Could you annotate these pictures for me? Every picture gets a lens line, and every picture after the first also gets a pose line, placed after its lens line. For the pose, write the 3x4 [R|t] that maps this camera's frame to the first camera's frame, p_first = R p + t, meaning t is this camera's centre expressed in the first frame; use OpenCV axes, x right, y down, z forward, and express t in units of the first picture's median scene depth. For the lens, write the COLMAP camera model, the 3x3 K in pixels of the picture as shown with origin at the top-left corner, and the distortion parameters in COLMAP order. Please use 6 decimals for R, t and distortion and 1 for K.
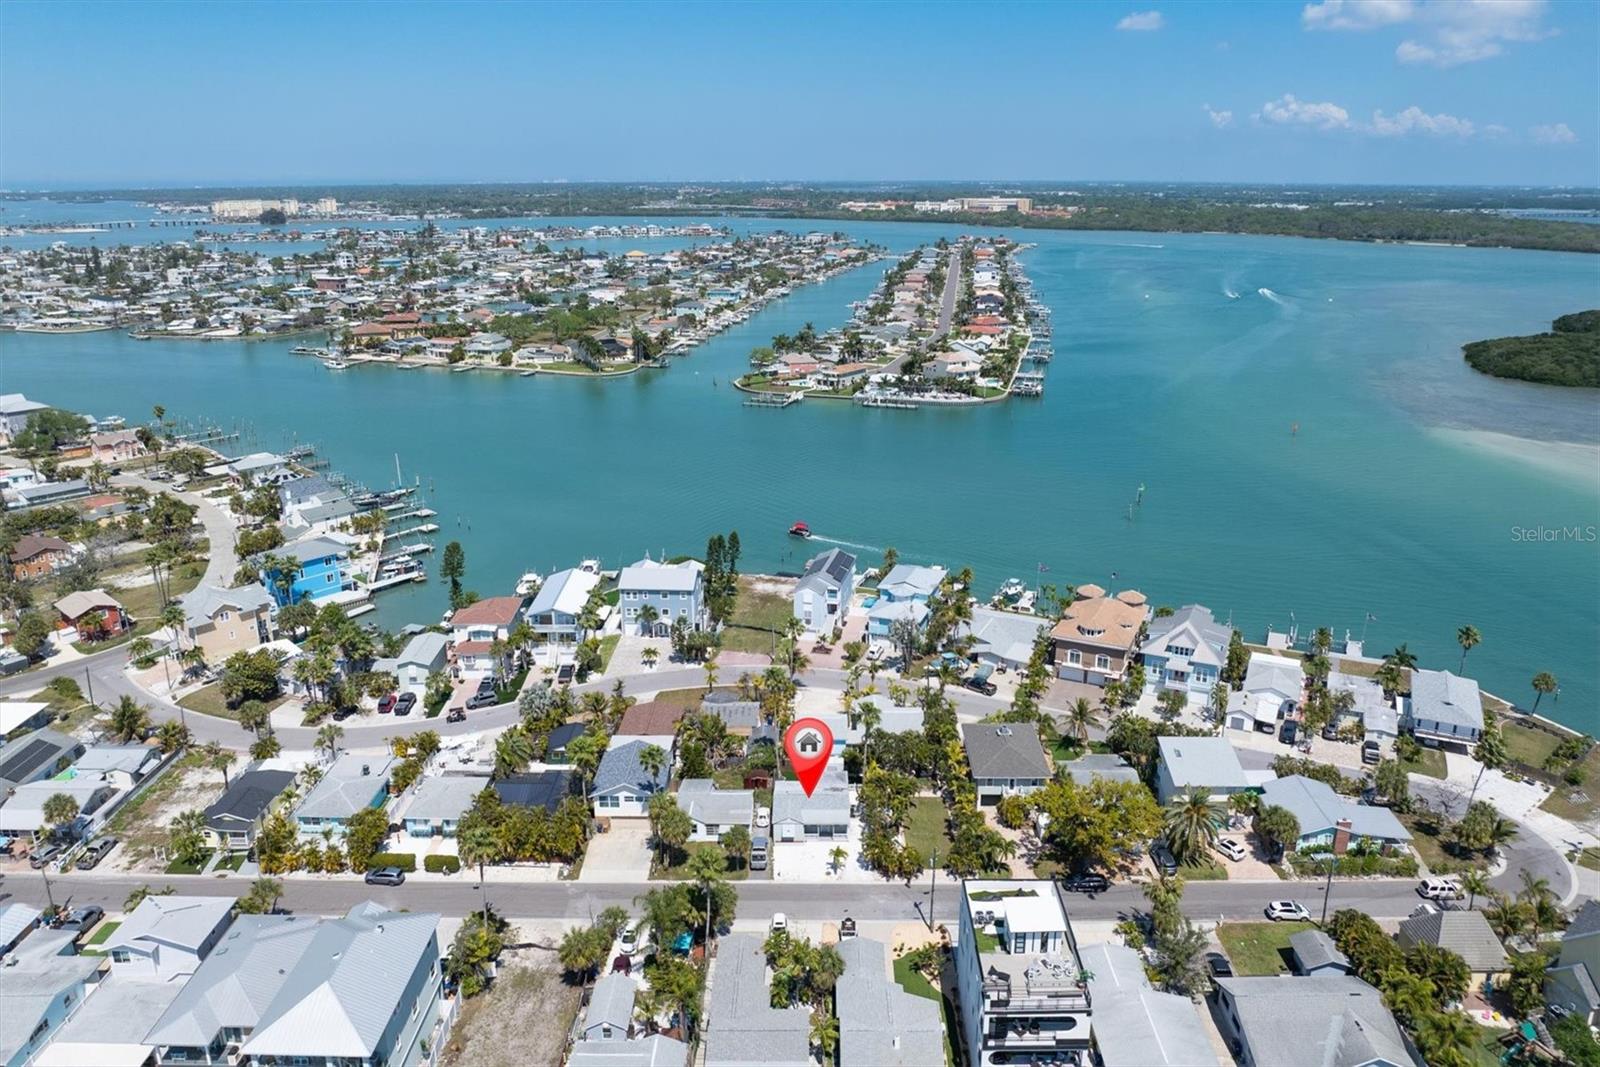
lens RADIAL K [[1134.0, 0, 800.0], [0, 1134.0, 533.5], [0, 0, 1]] dist [-0.041785, -0.000679]
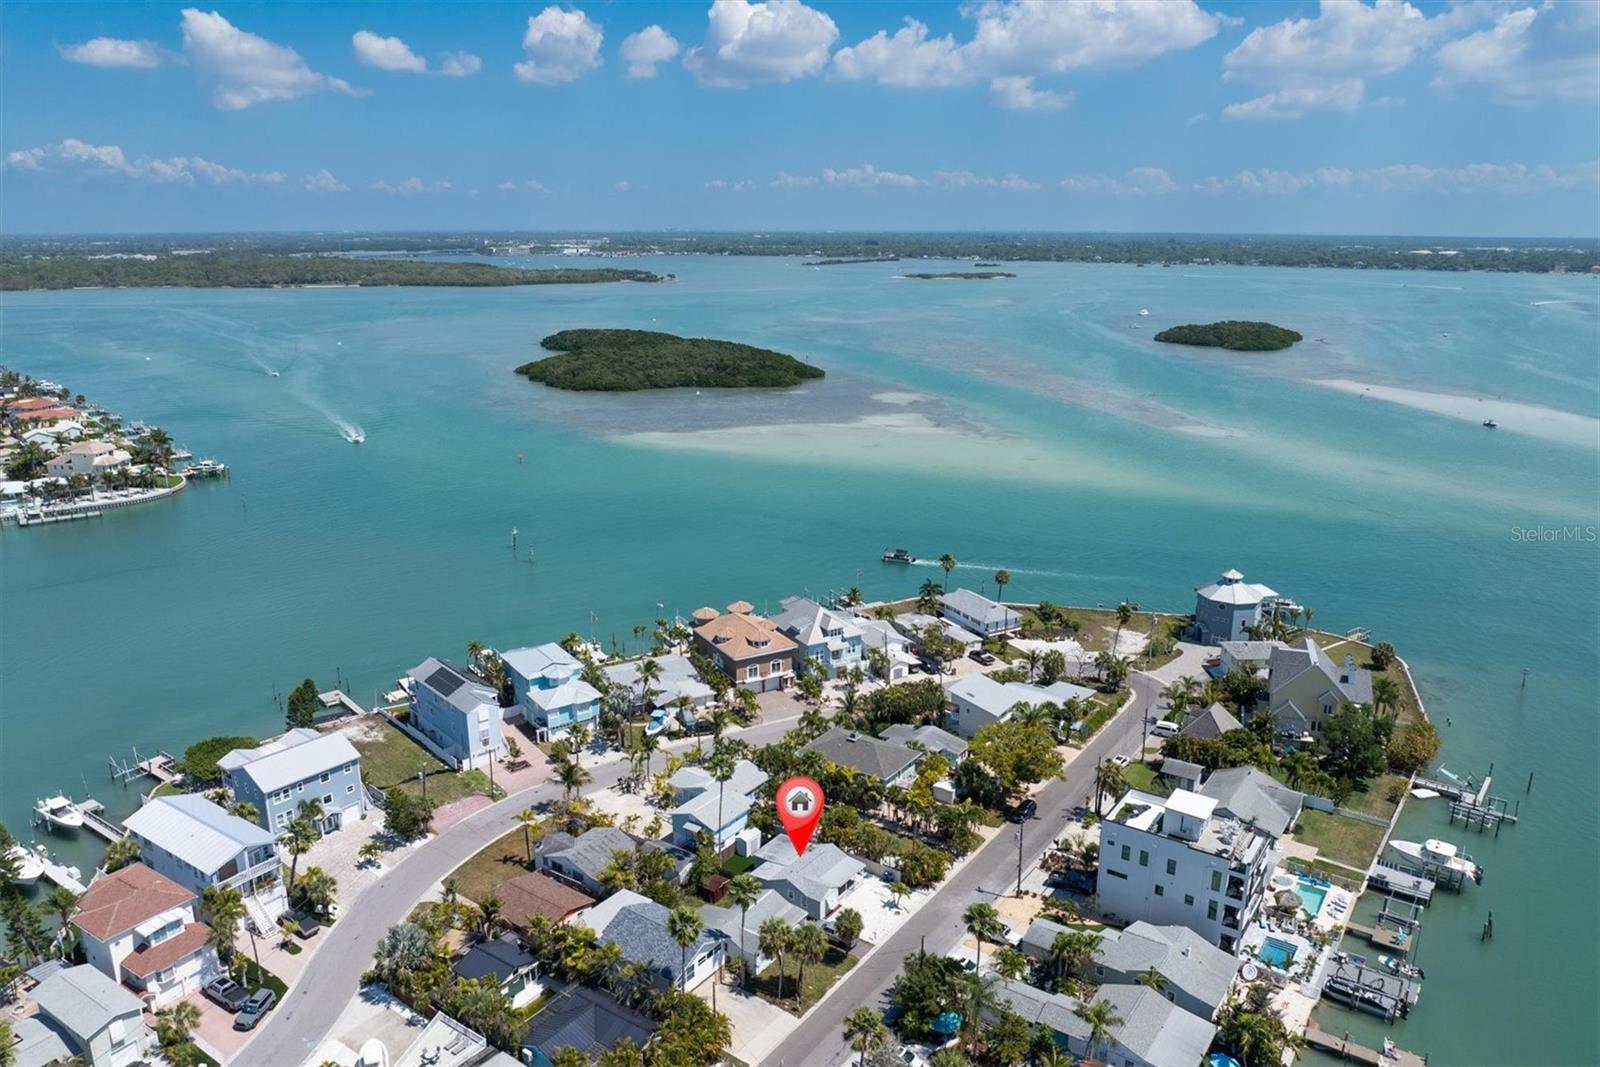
lens RADIAL K [[1134.0, 0, 800.0], [0, 1134.0, 533.5], [0, 0, 1]] dist [-0.041785, -0.000679]
pose [[0.549247, -0.213390, 0.807956, -0.259424], [0.244759, 0.965526, 0.088619, -0.045933], [-0.799012, 0.149080, 0.582541, 0.145194]]
